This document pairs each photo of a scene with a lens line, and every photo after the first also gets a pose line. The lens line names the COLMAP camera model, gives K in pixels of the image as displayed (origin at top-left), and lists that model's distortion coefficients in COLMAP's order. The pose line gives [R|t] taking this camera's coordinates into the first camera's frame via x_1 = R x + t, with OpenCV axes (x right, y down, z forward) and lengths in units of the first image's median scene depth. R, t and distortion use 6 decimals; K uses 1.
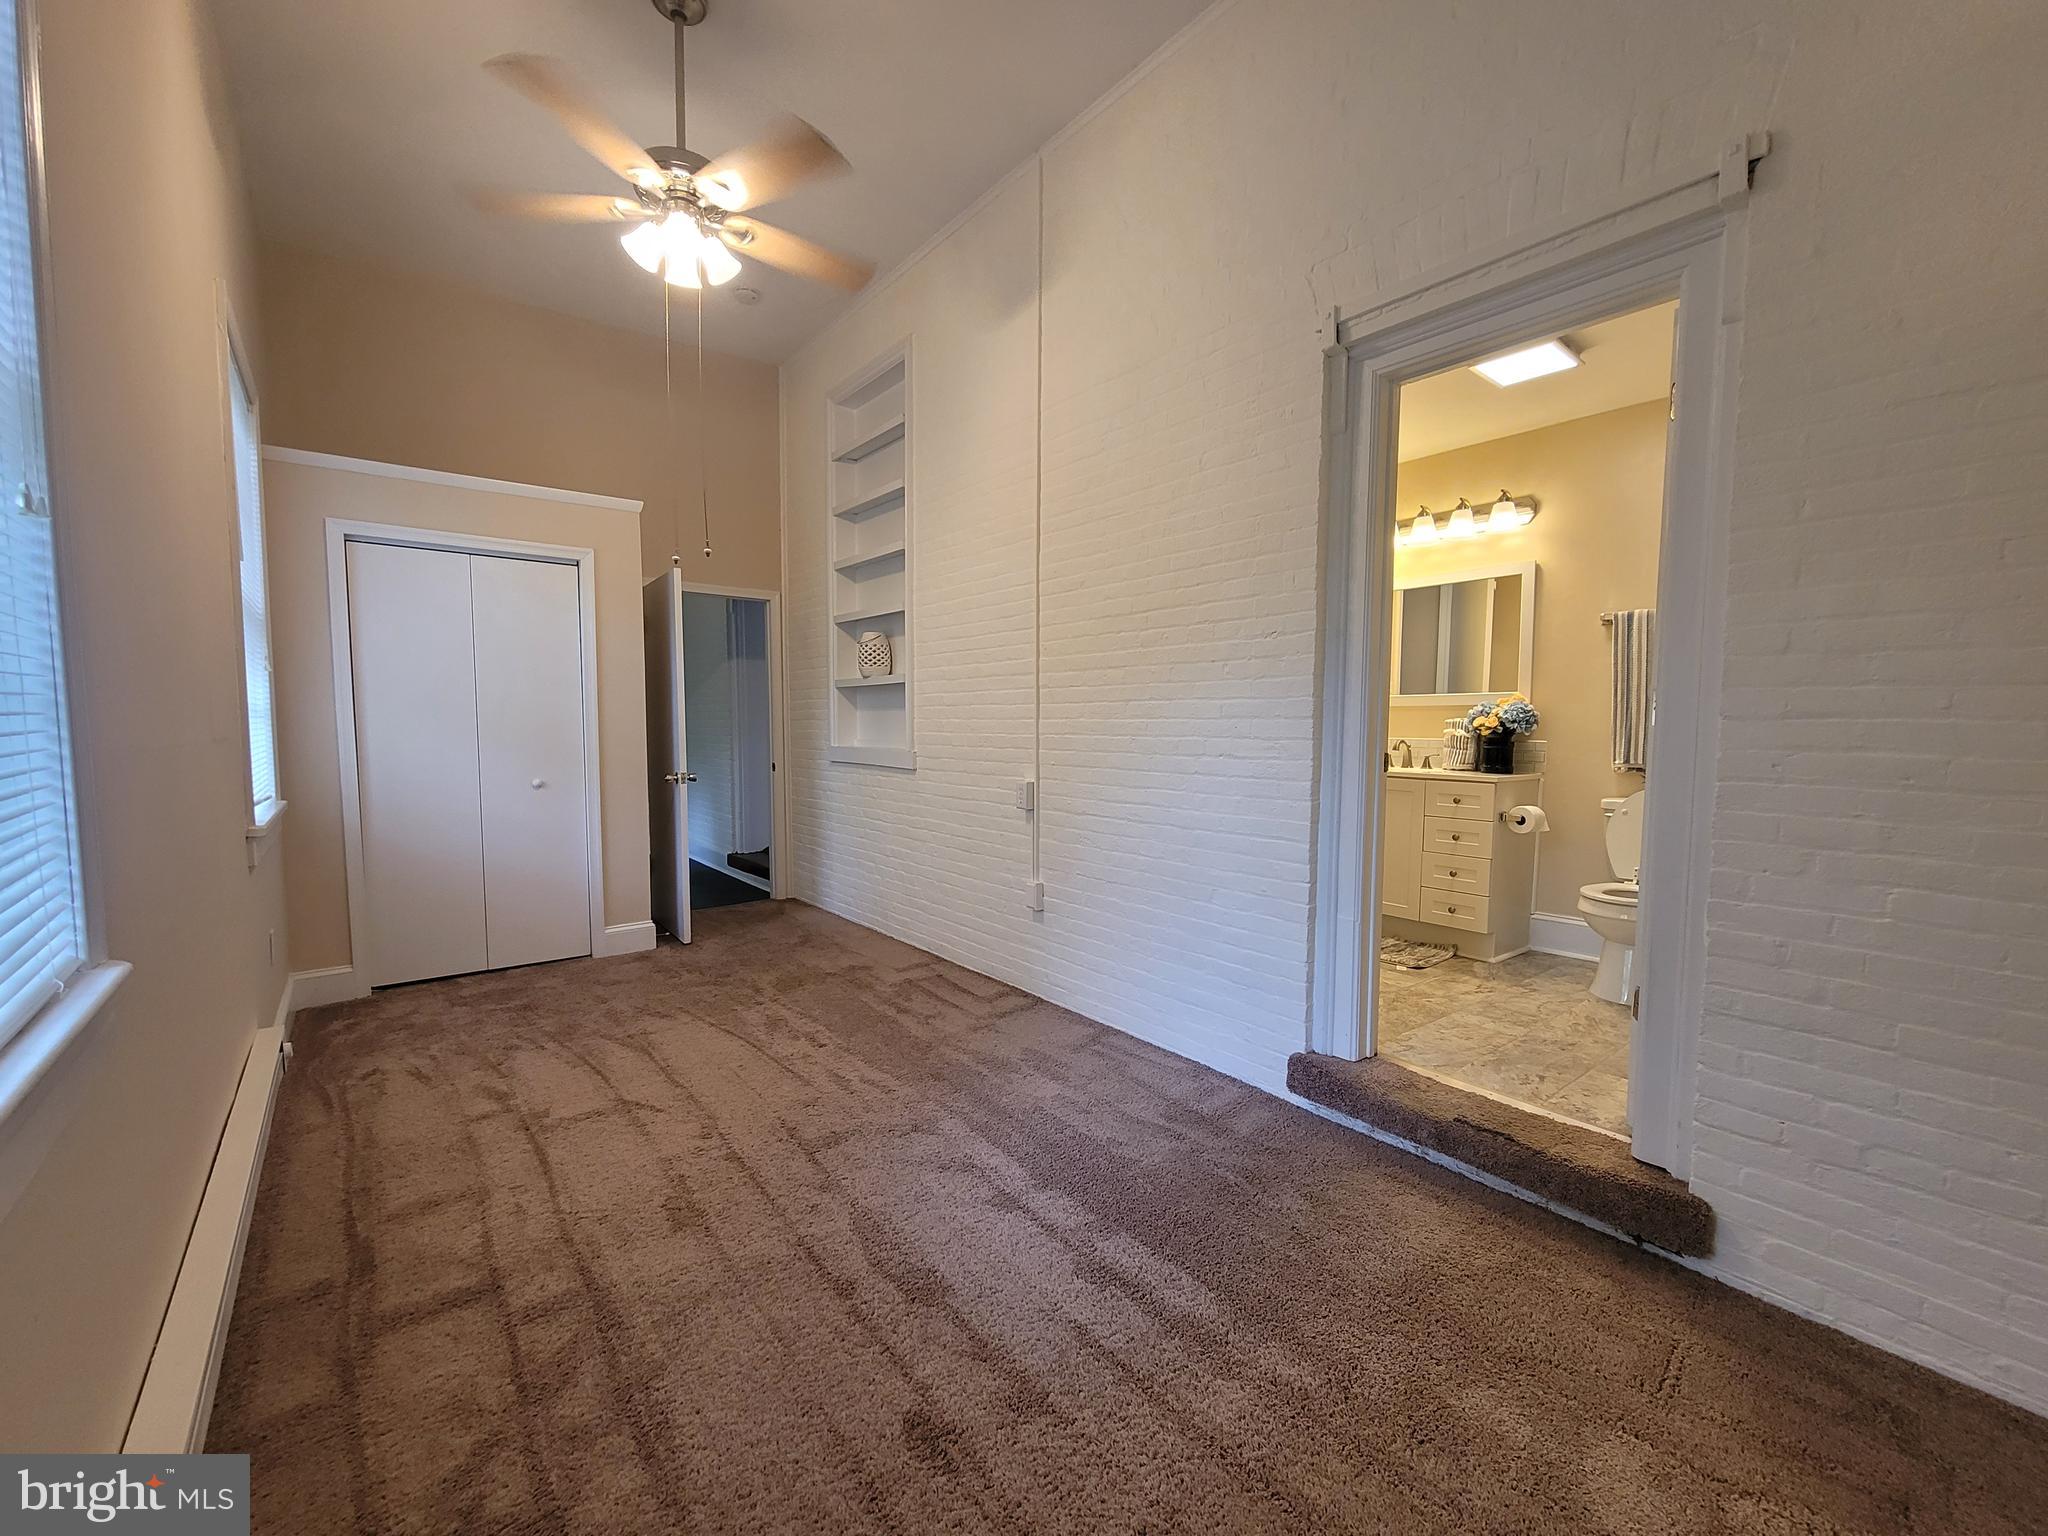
lens RADIAL K [[834.6, 0, 1042.4], [0, 834.6, 776.3], [0, 0, 1]] dist [0.002430, 0.000033]
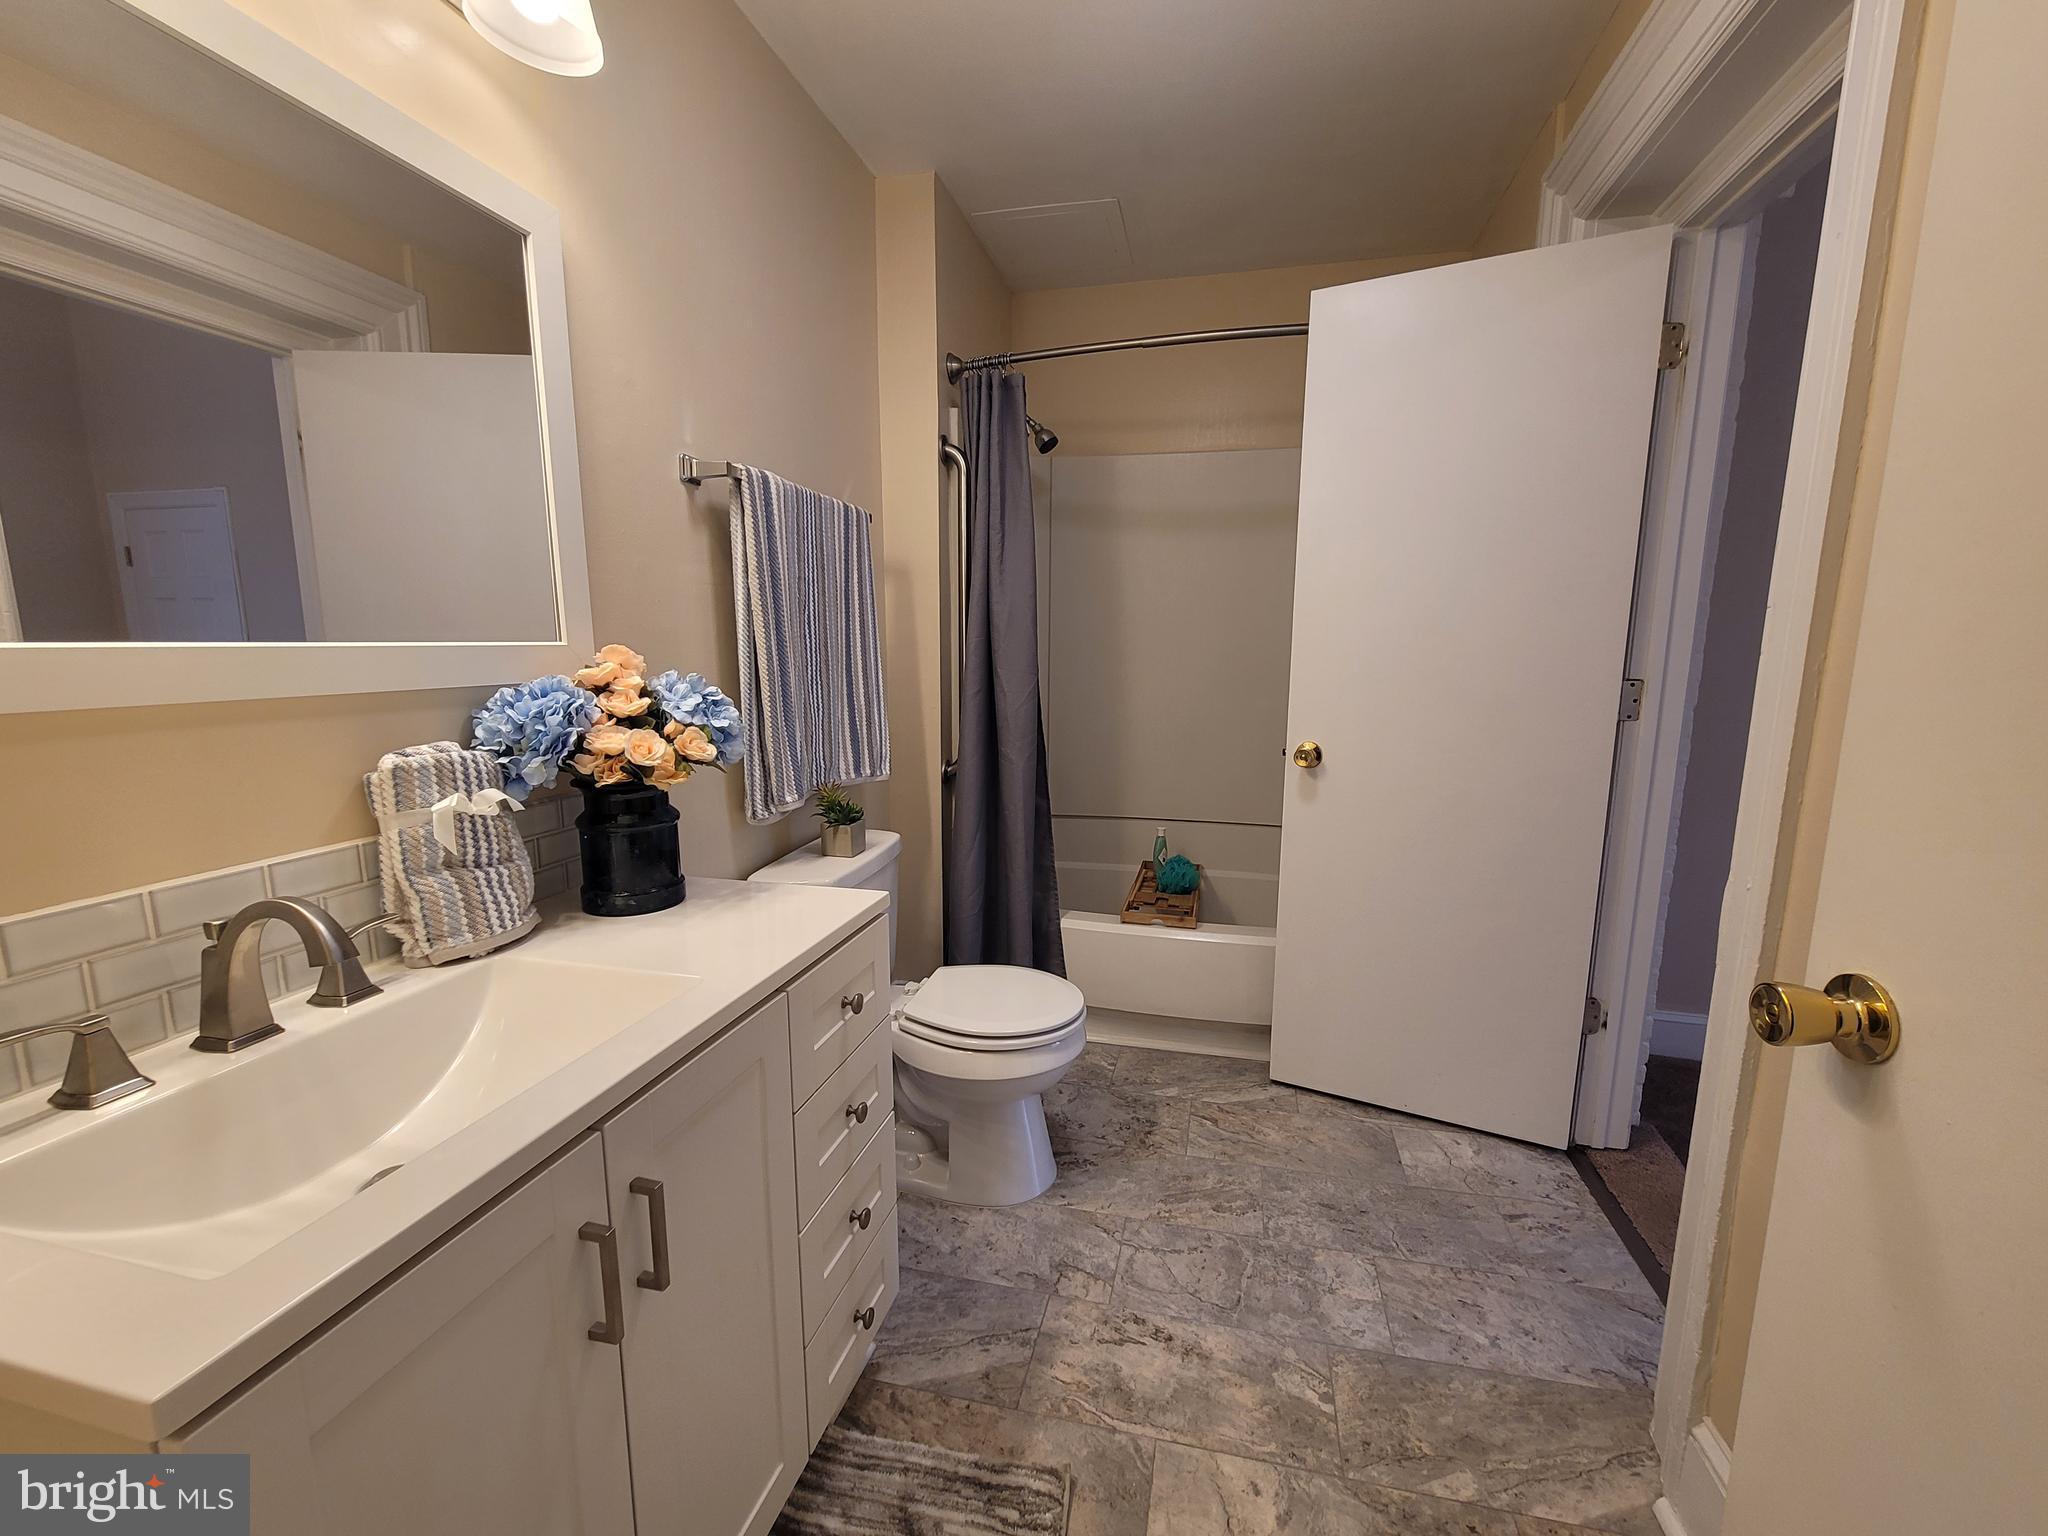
lens RADIAL K [[834.6, 0, 1015.7], [0, 834.6, 810.5], [0, 0, 1]] dist [0.002430, 0.000033]
pose [[-0.599009, -0.152520, 0.786083, 0.228342], [0.052445, 0.972112, 0.228579, -0.108932], [-0.799023, 0.178146, -0.574305, 1.121103]]
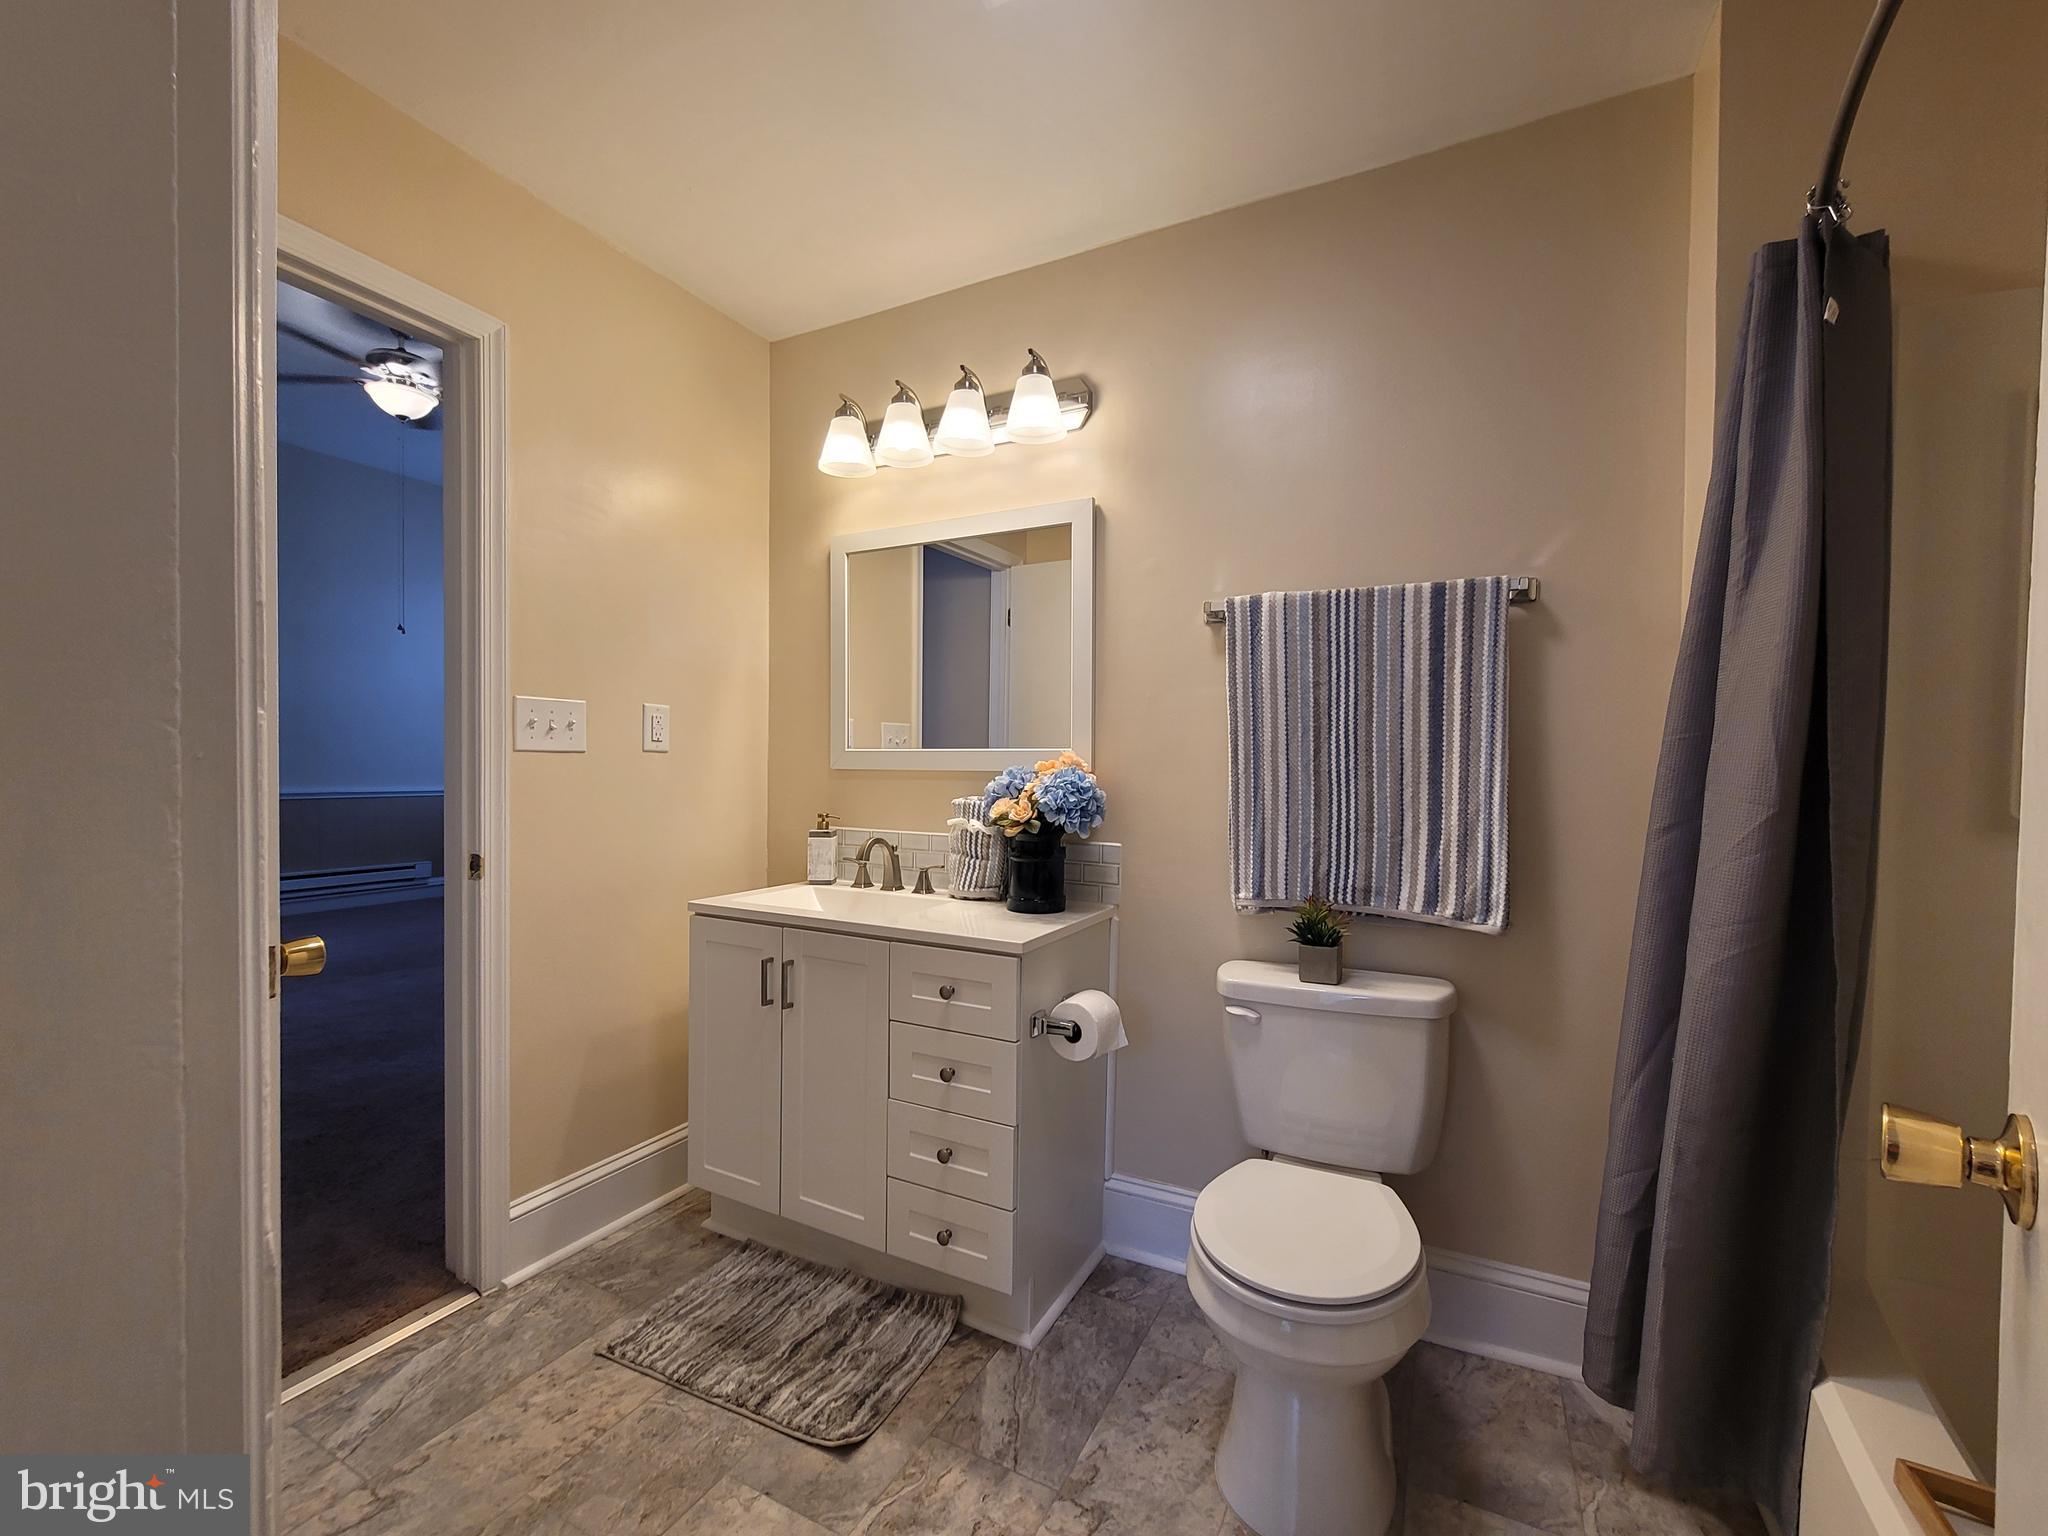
lens RADIAL K [[834.6, 0, 1040.2], [0, 834.6, 765.1], [0, 0, 1]] dist [0.002430, 0.000033]
pose [[0.911747, 0.005703, 0.410712, 0.356519], [0.019990, 0.998103, -0.058236, -0.064124], [-0.410265, 0.061307, 0.909903, 0.565100]]
